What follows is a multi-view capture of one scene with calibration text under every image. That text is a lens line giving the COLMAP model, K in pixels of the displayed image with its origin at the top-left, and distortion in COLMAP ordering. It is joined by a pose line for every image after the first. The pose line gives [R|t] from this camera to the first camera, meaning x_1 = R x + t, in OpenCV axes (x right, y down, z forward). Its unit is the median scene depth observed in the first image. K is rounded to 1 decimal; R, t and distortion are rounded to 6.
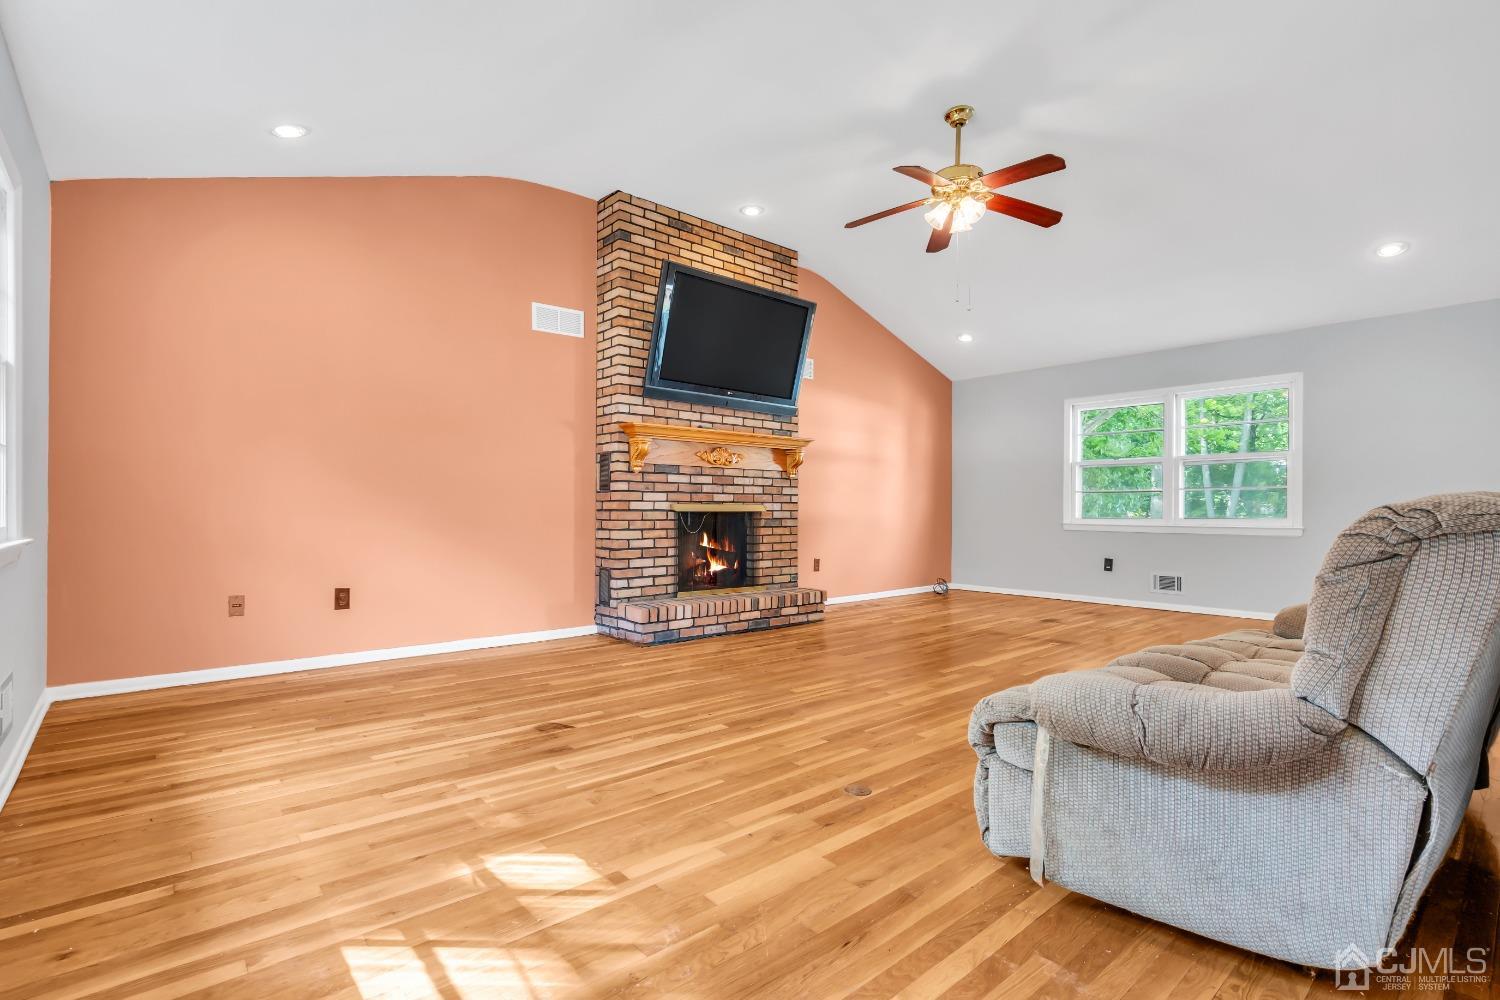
lens RADIAL K [[690.2, 0, 750.0], [0, 690.2, 504.8], [0, 0, 1]] dist [-0.012027, 0.003496]
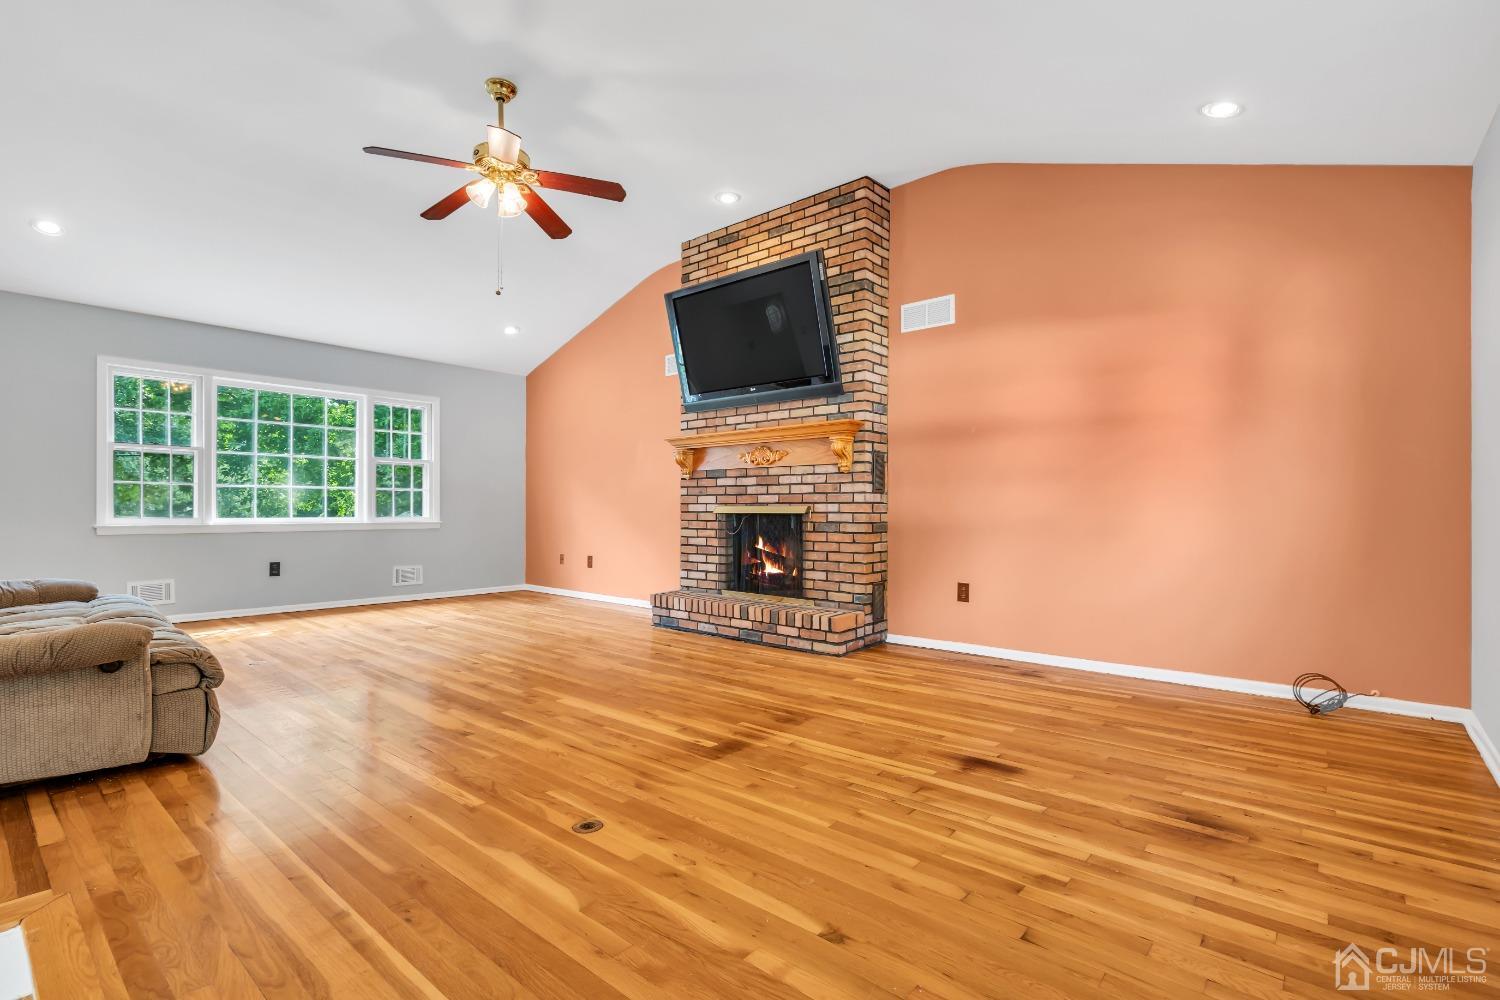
lens RADIAL K [[690.2, 0, 750.8], [0, 690.2, 508.1], [0, 0, 1]] dist [-0.012027, 0.003496]
pose [[0.150634, -0.003130, -0.988585, 0.909241], [0.008857, 0.999959, -0.001817, 0.004072], [0.988550, -0.008482, 0.150655, 0.847595]]
